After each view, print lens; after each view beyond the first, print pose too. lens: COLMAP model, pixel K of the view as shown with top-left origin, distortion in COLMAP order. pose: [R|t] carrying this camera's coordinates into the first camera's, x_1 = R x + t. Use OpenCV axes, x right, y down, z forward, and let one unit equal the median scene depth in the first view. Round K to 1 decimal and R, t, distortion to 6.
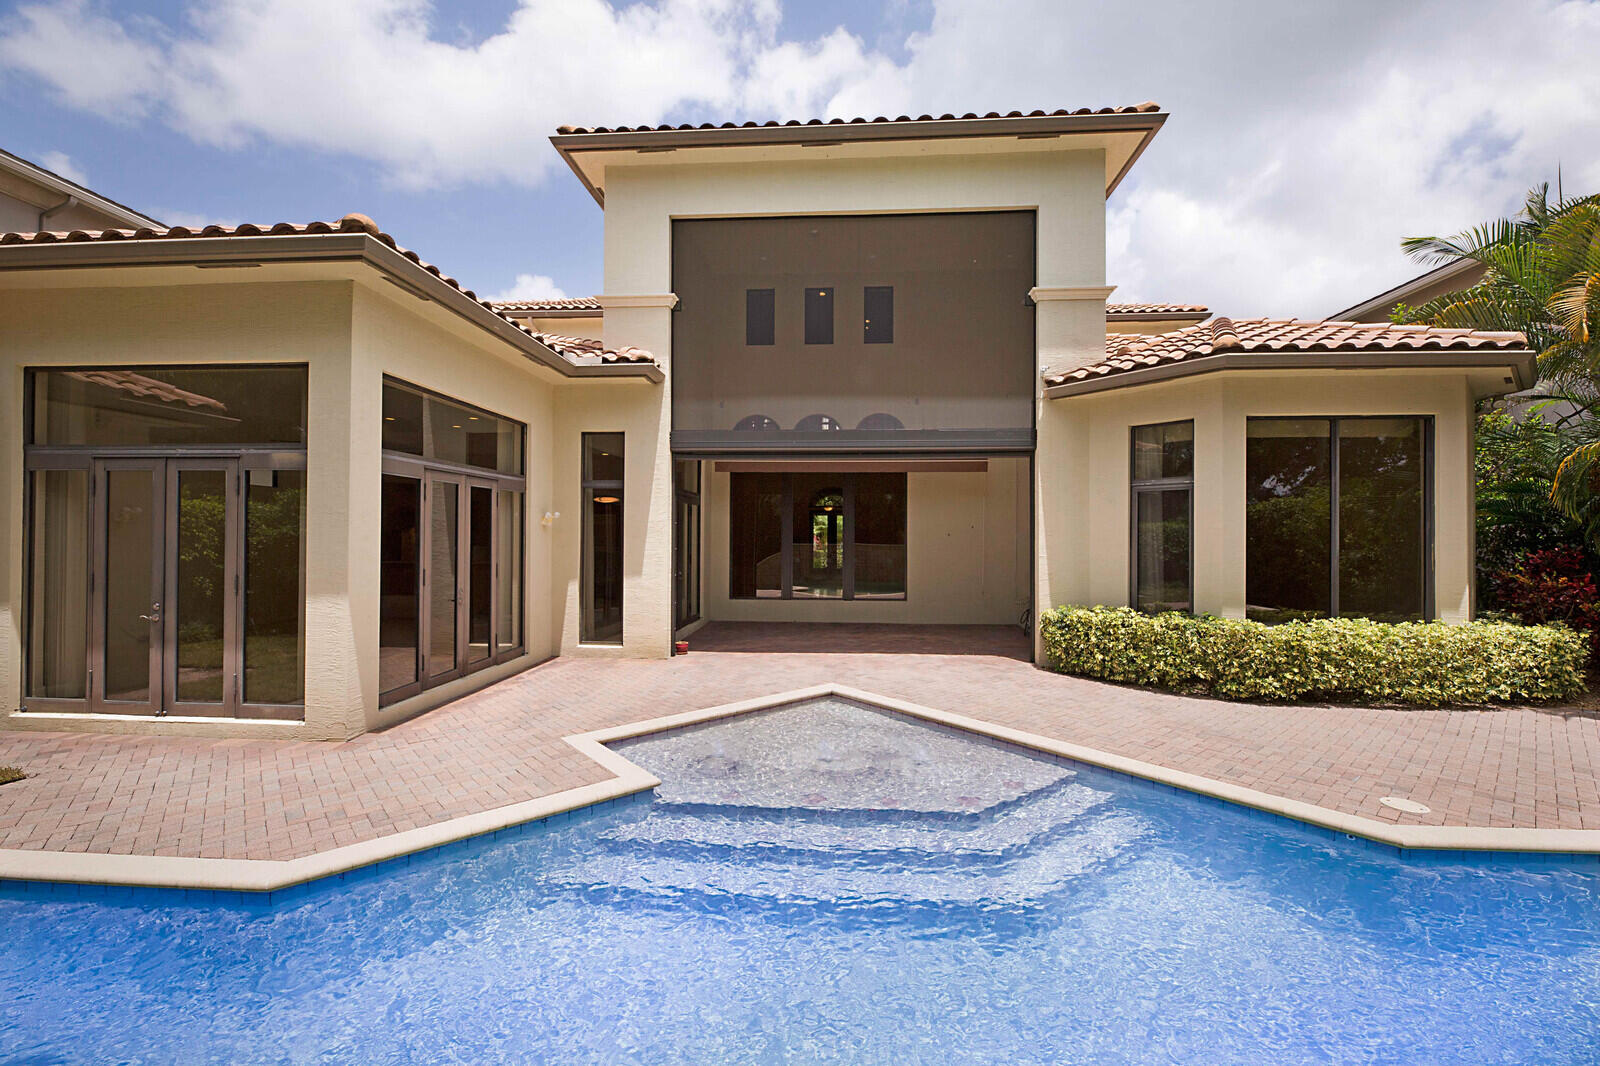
lens RADIAL K [[640.1, 0, 806.9], [0, 640.1, 528.1], [0, 0, 1]] dist [0.000225, -0.001657]
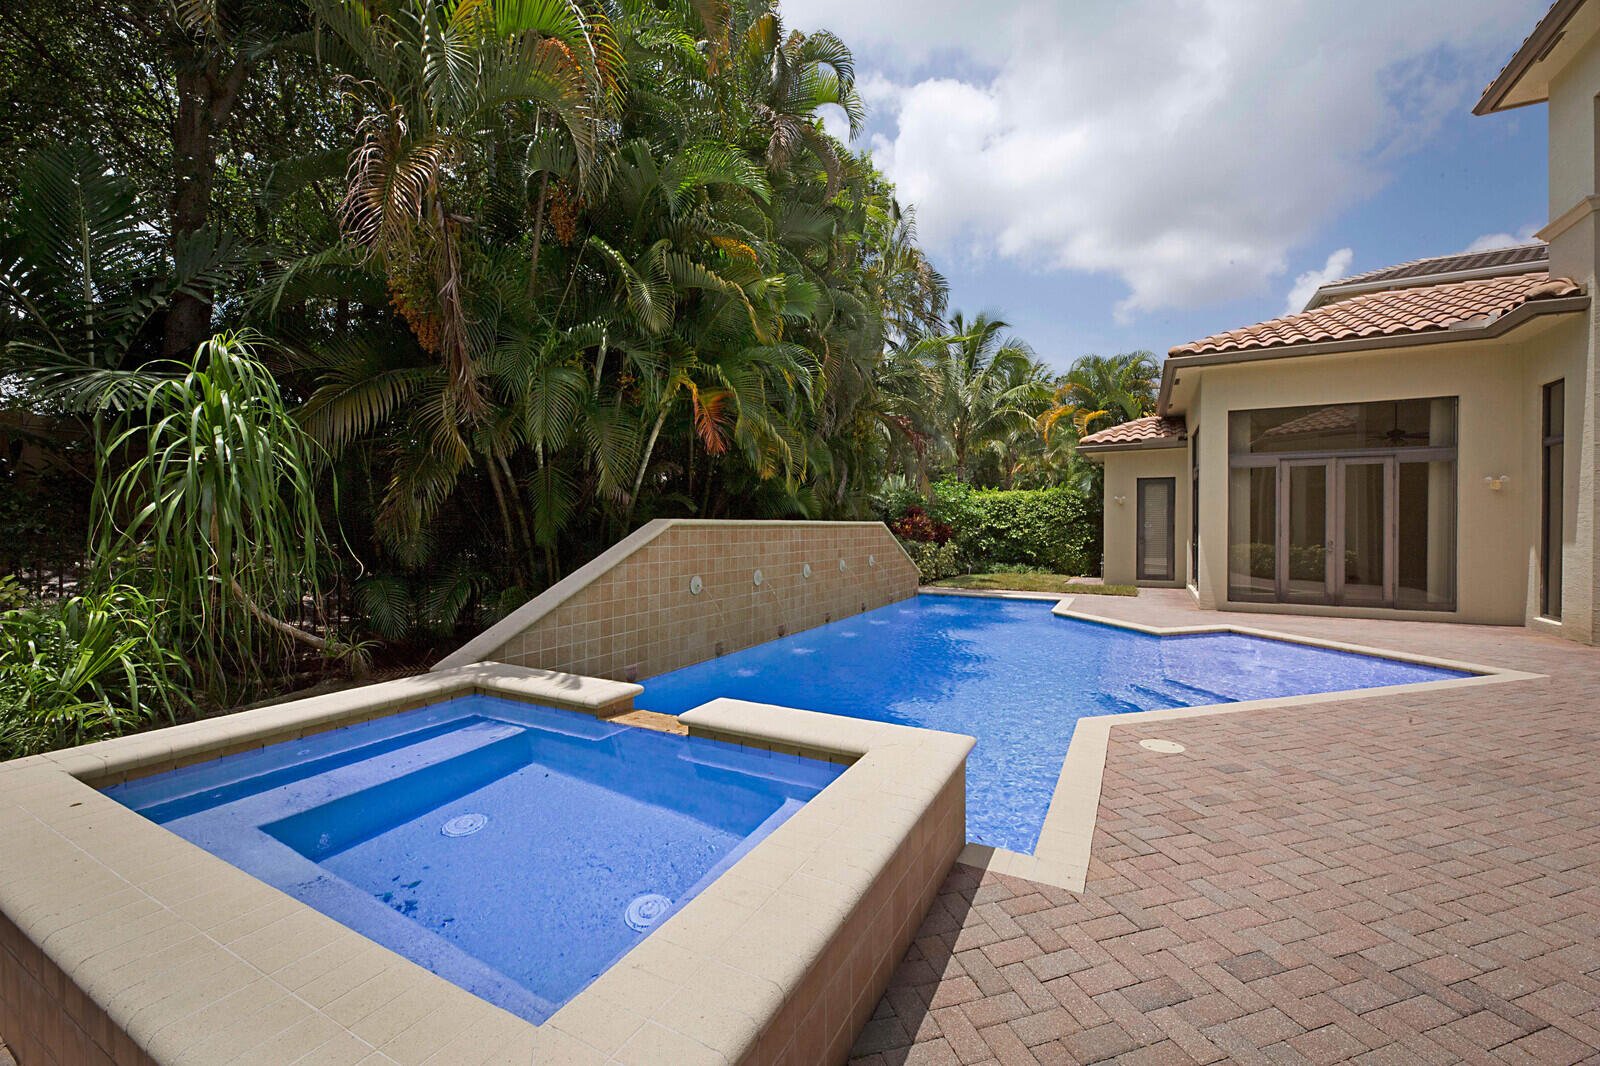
lens RADIAL K [[640.1, 0, 802.7], [0, 640.1, 528.4], [0, 0, 1]] dist [0.000225, -0.001657]
pose [[-0.404453, -0.001186, -0.914558, 1.083589], [0.007231, 0.999964, -0.004495, 0.060437], [0.914530, -0.008431, -0.404430, 0.478737]]
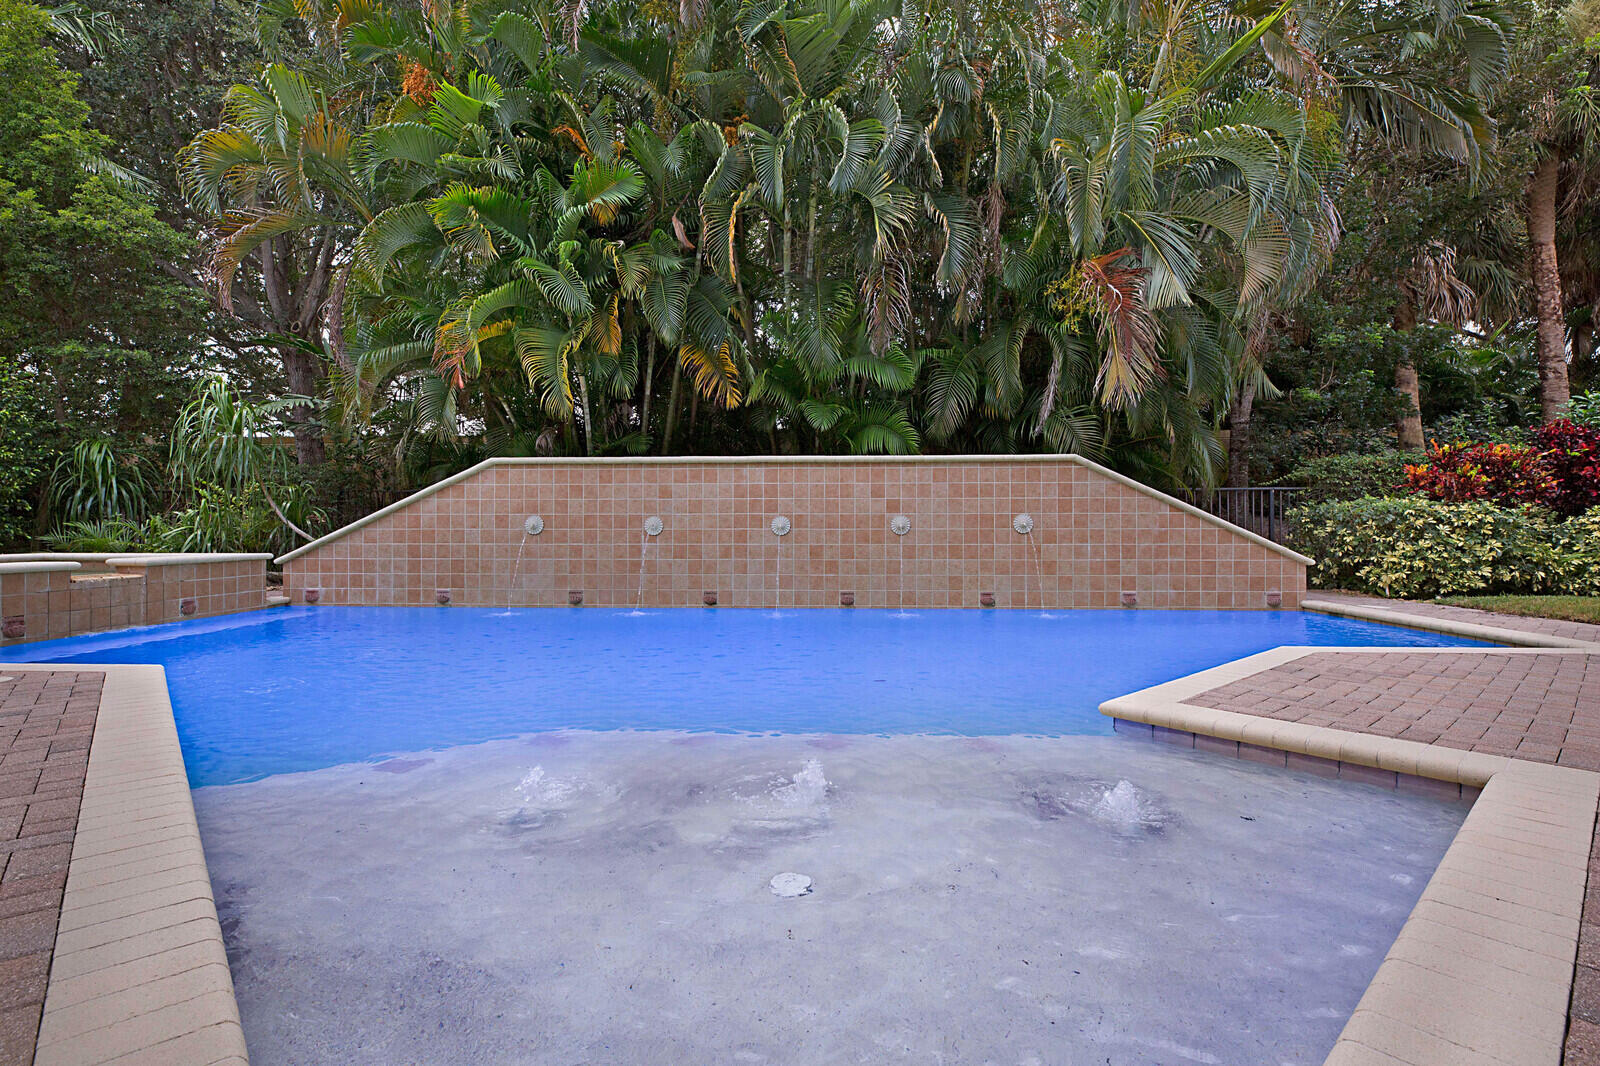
lens RADIAL K [[760.0, 0, 802.1], [0, 760.0, 529.2], [0, 0, 1]] dist [0.006559, -0.001111]
pose [[-0.999906, -0.004132, -0.013111, 0.031884], [-0.004055, 0.999975, -0.005852, 0.140439], [0.013135, -0.005799, -0.999897, 0.996523]]
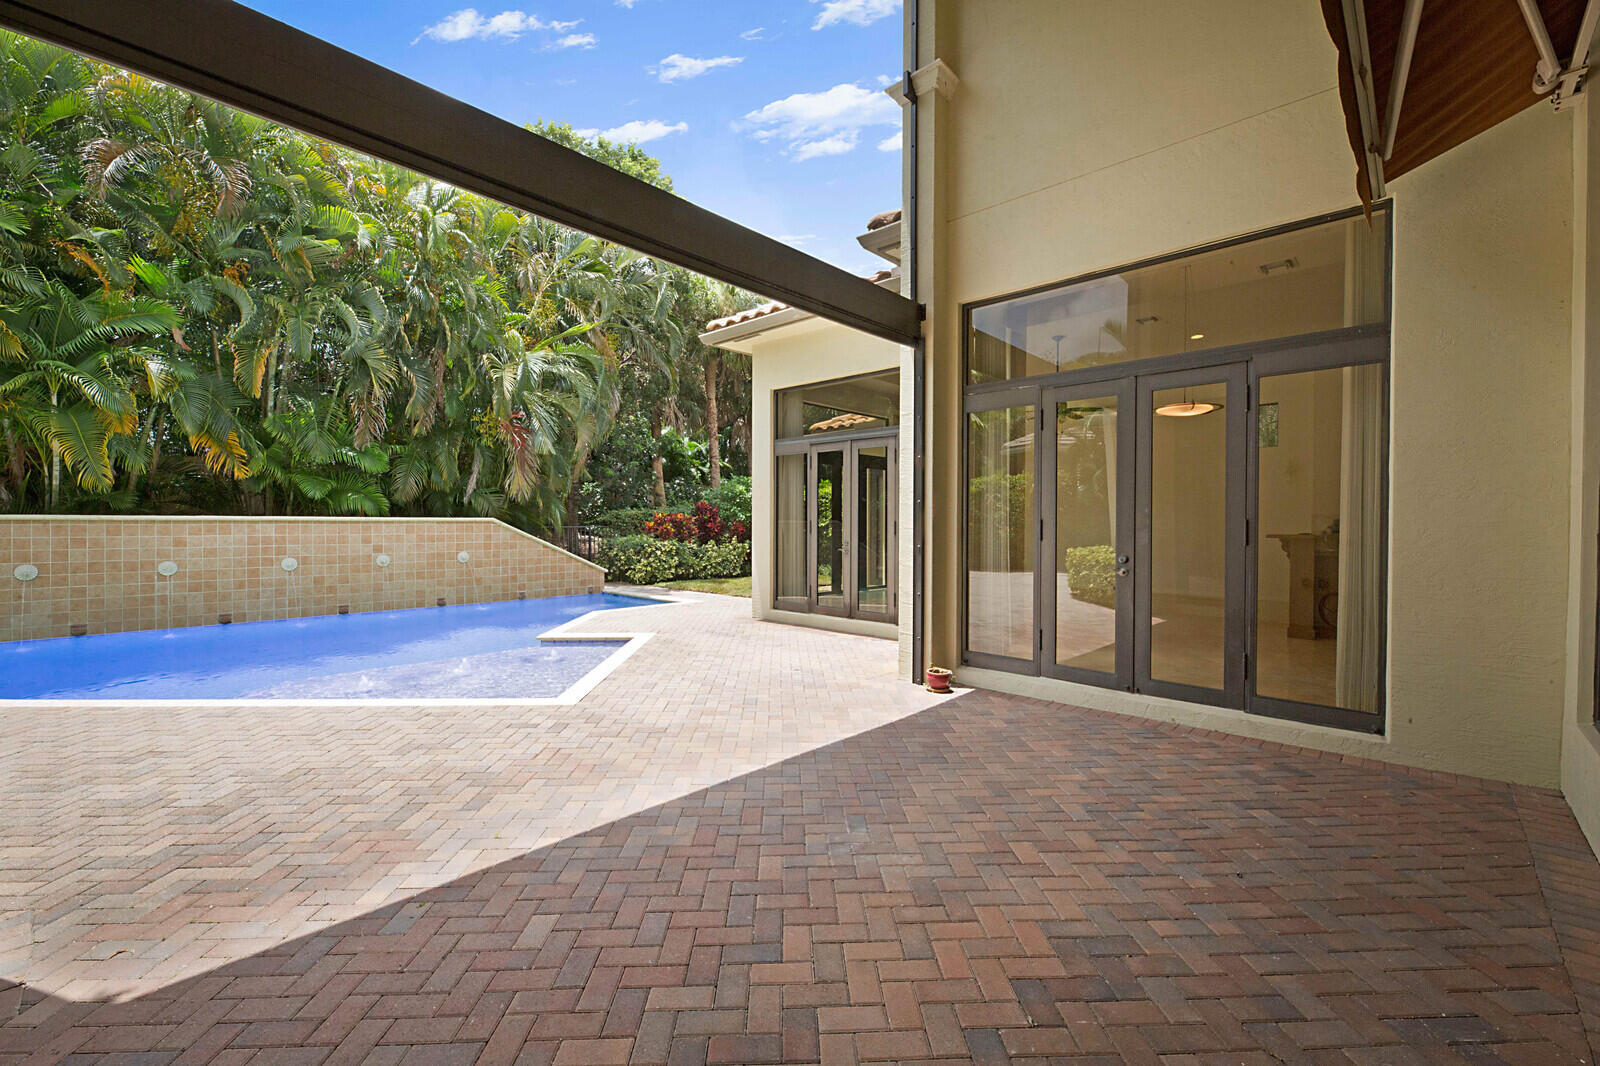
lens RADIAL K [[667.2, 0, 809.5], [0, 667.2, 525.6], [0, 0, 1]] dist [0.003352, -0.002190]
pose [[-0.635104, -0.003731, -0.772418, 0.393146], [0.002789, 0.999971, -0.007124, 0.069996], [0.772422, -0.006678, -0.635075, 1.569955]]
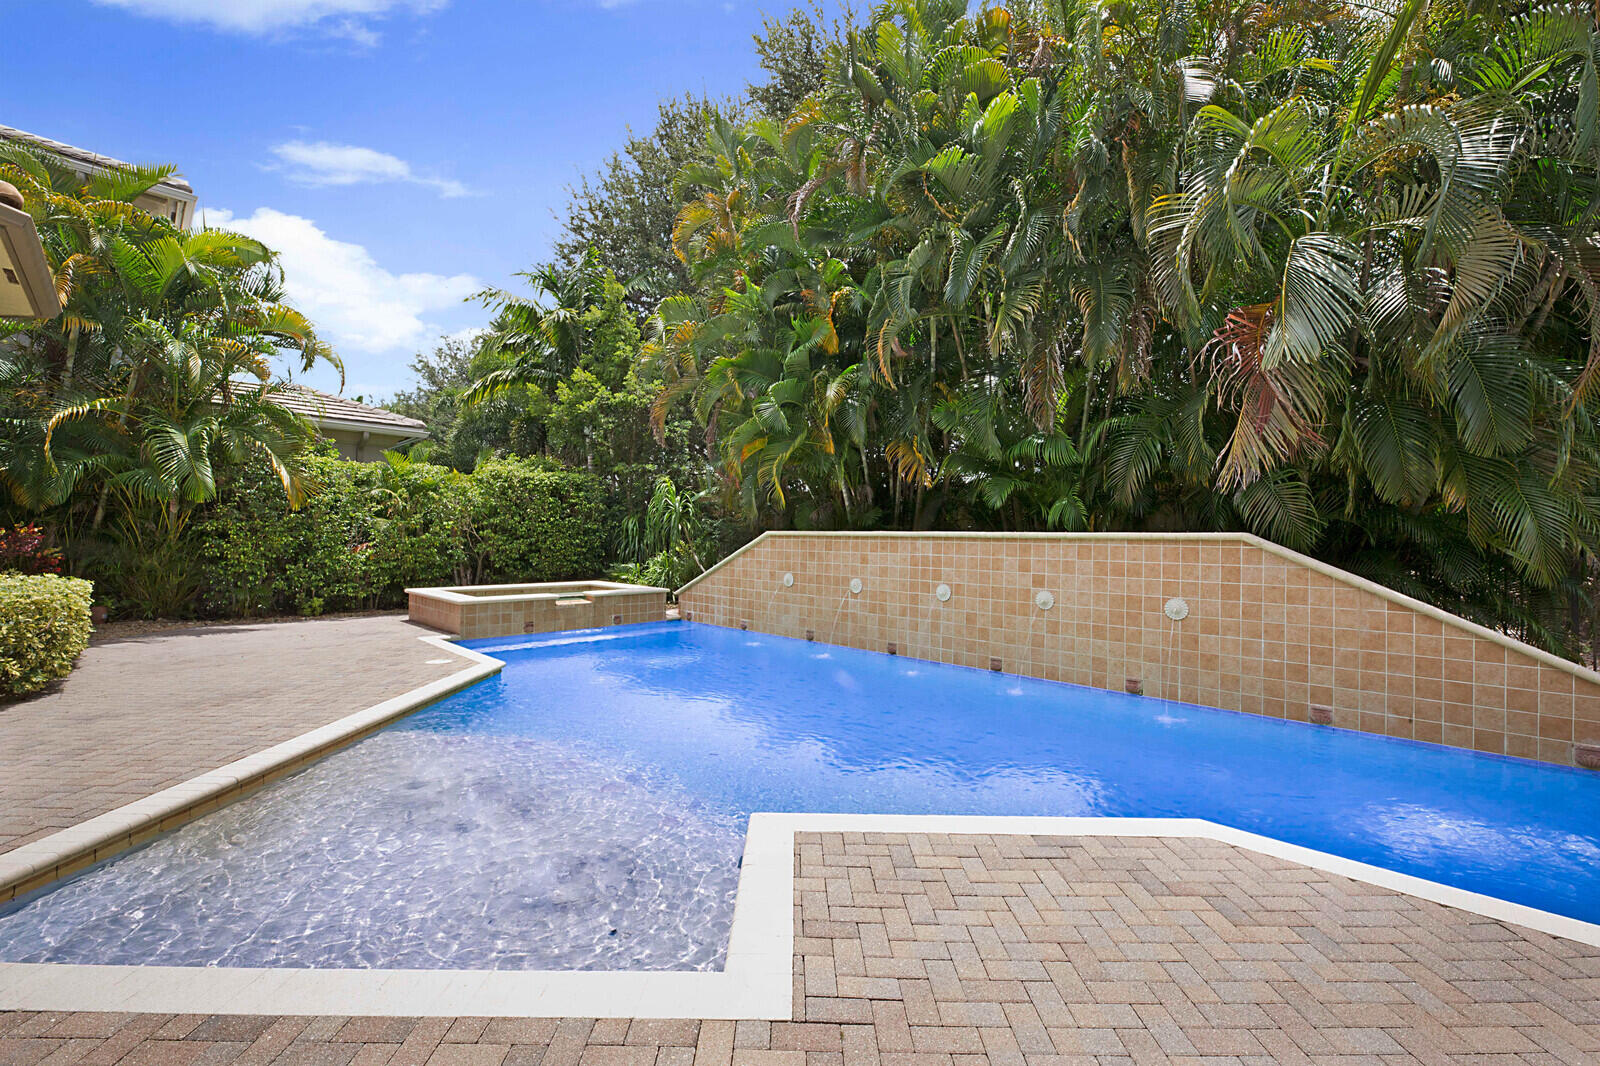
lens RADIAL K [[667.2, 0, 794.5], [0, 667.2, 528.5], [0, 0, 1]] dist [0.003352, -0.002190]
pose [[-0.751705, -0.006794, 0.659465, -0.429638], [-0.024460, 0.999546, -0.017584, 0.059606], [-0.659046, -0.029349, -0.751530, 0.900788]]
